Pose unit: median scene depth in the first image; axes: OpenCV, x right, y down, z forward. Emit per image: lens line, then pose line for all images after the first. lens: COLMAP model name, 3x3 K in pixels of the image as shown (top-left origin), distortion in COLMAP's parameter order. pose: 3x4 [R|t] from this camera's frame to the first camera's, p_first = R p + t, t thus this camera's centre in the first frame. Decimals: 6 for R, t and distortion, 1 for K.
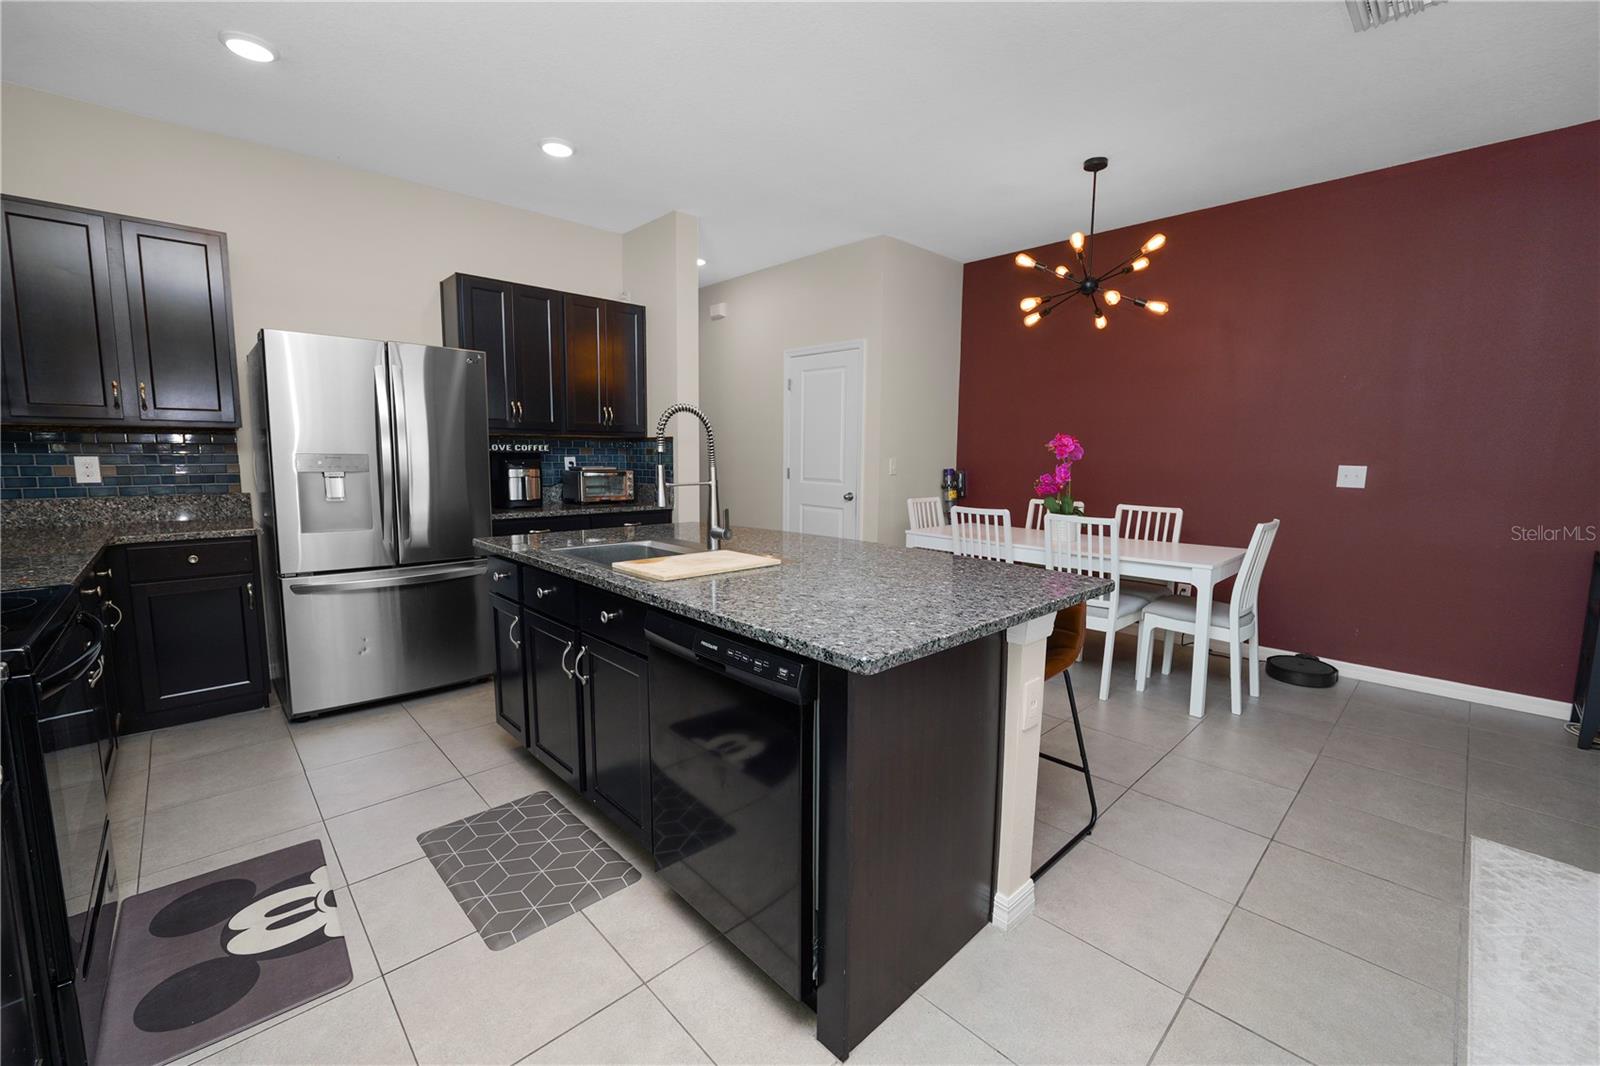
lens RADIAL K [[653.7, 0, 802.9], [0, 653.7, 524.8], [0, 0, 1]] dist [-0.012490, 0.001038]
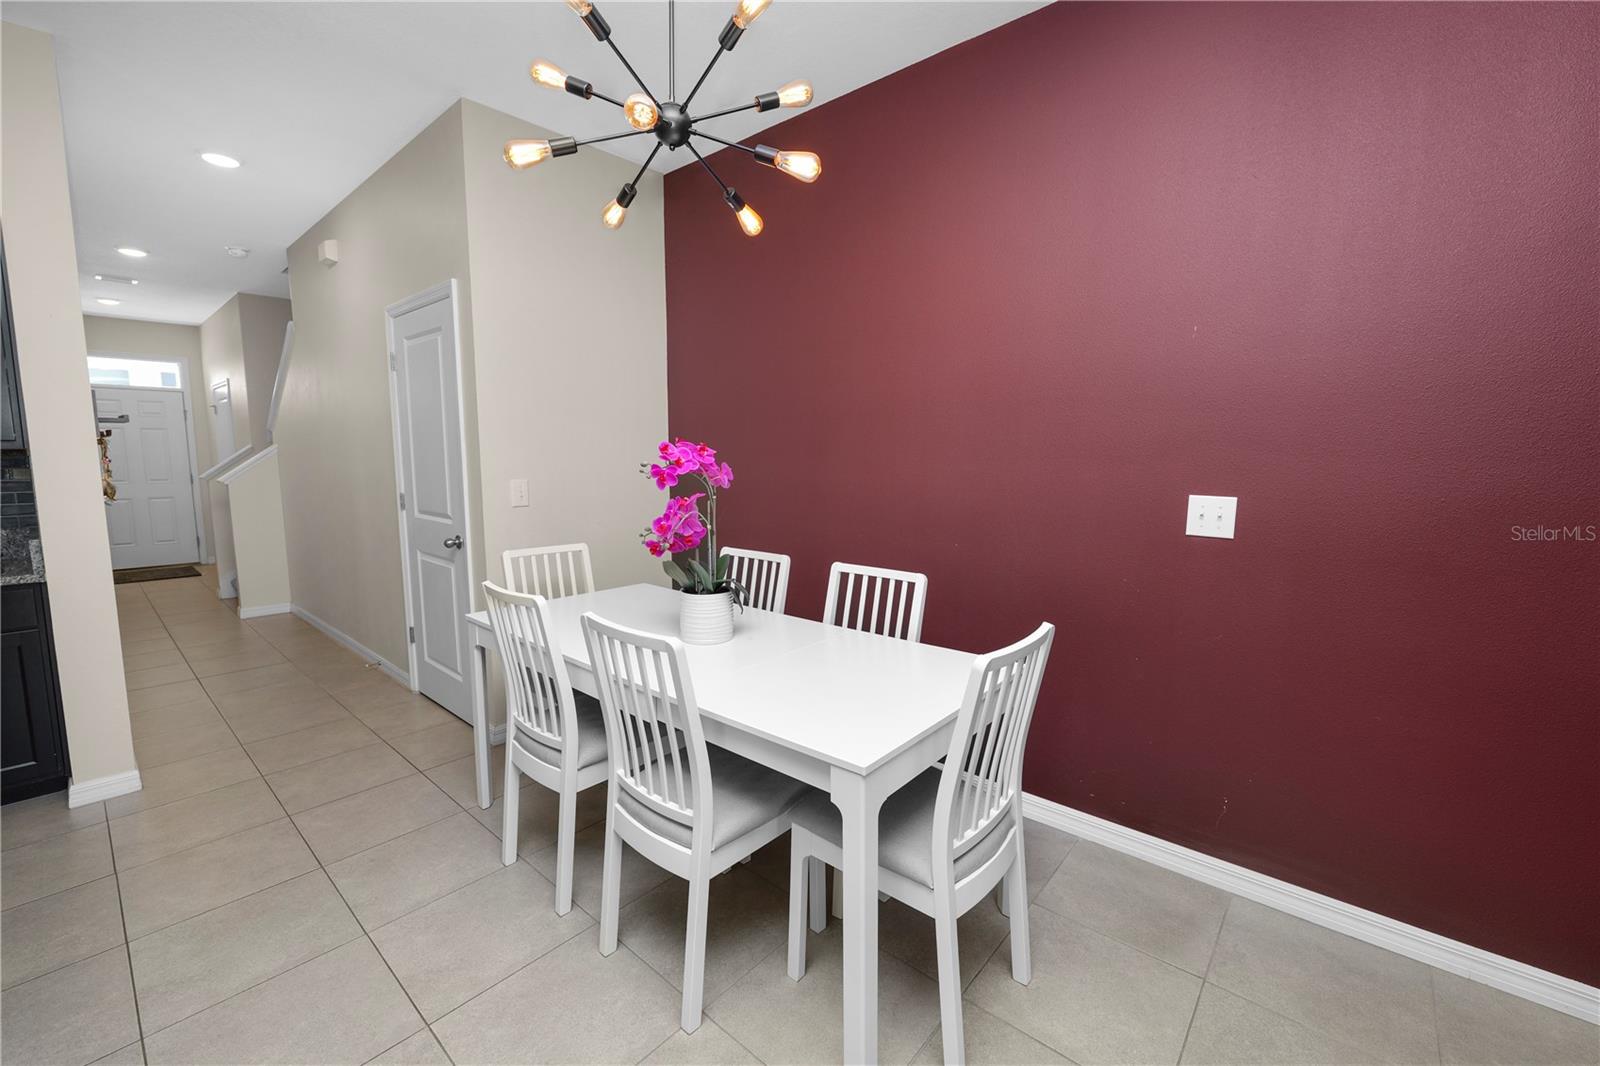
lens RADIAL K [[653.7, 0, 802.9], [0, 653.7, 524.8], [0, 0, 1]] dist [-0.012490, 0.001038]
pose [[0.995249, -0.015804, 0.096073, 0.588298], [0.016179, 0.999864, -0.003120, -0.091487], [-0.096011, 0.004659, 0.995369, 0.636650]]
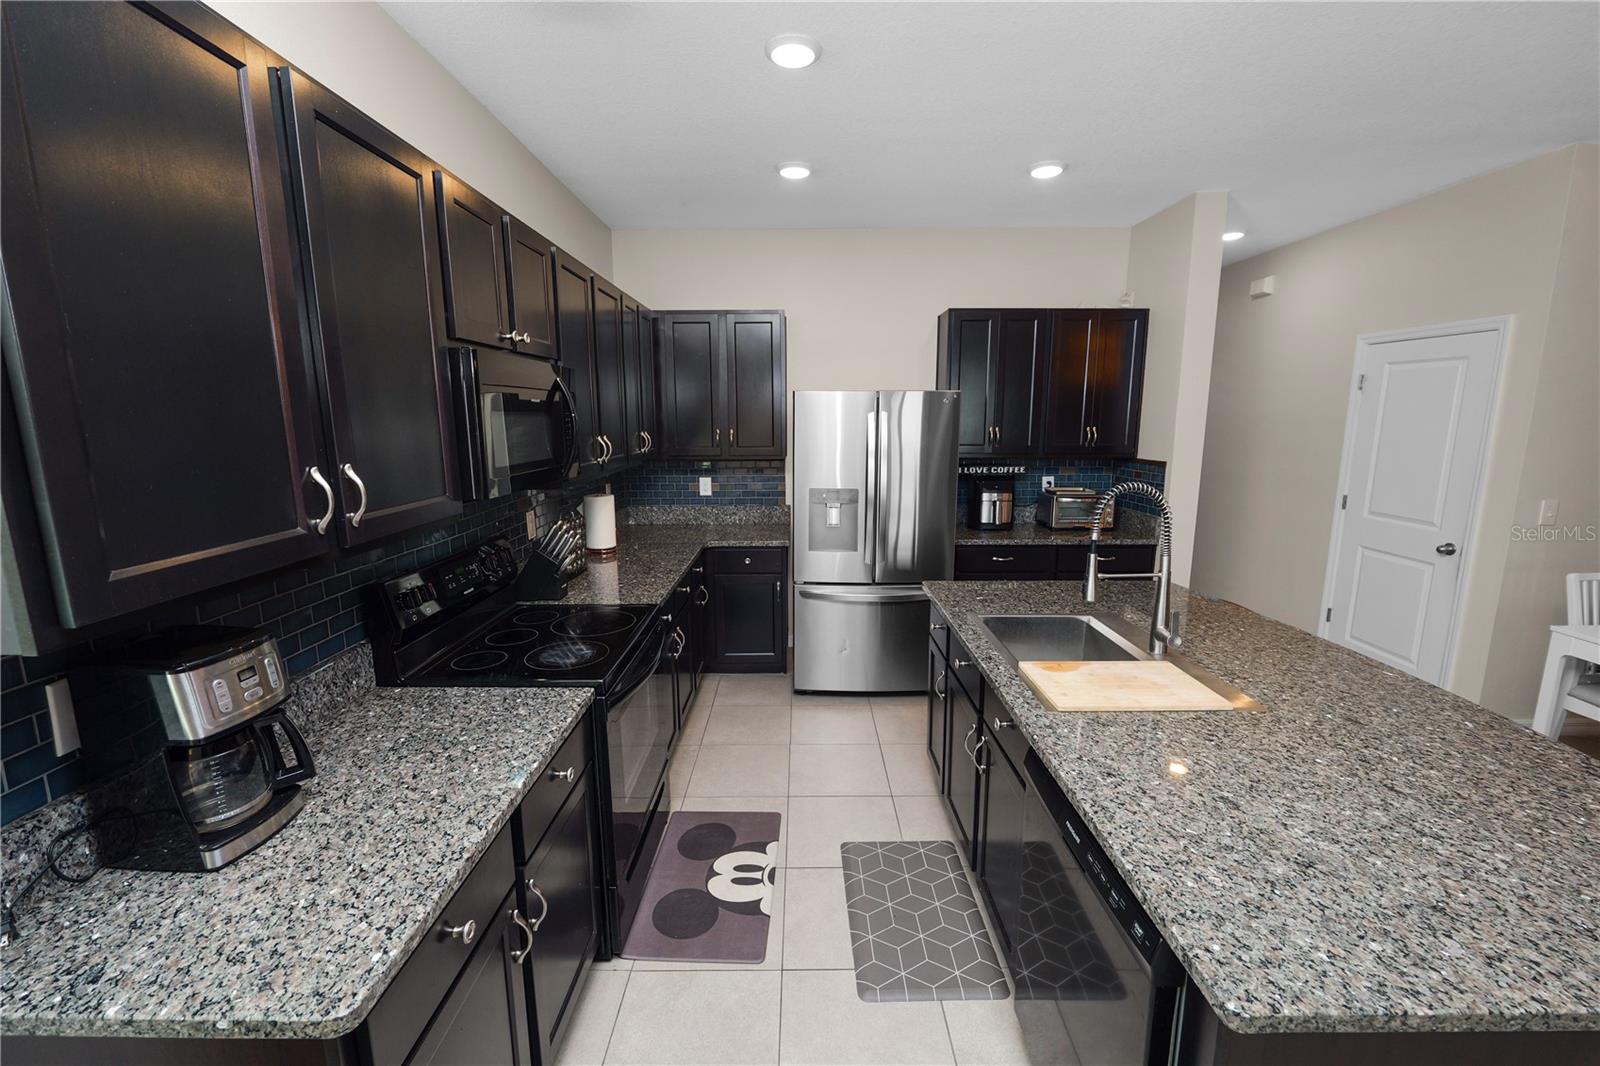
lens RADIAL K [[653.7, 0, 802.9], [0, 653.7, 524.8], [0, 0, 1]] dist [-0.012490, 0.001038]
pose [[0.722944, 0.106283, -0.682682, 0.074039], [-0.067873, 0.994243, 0.082913, -0.138470], [0.687564, -0.013606, 0.725996, 0.074601]]
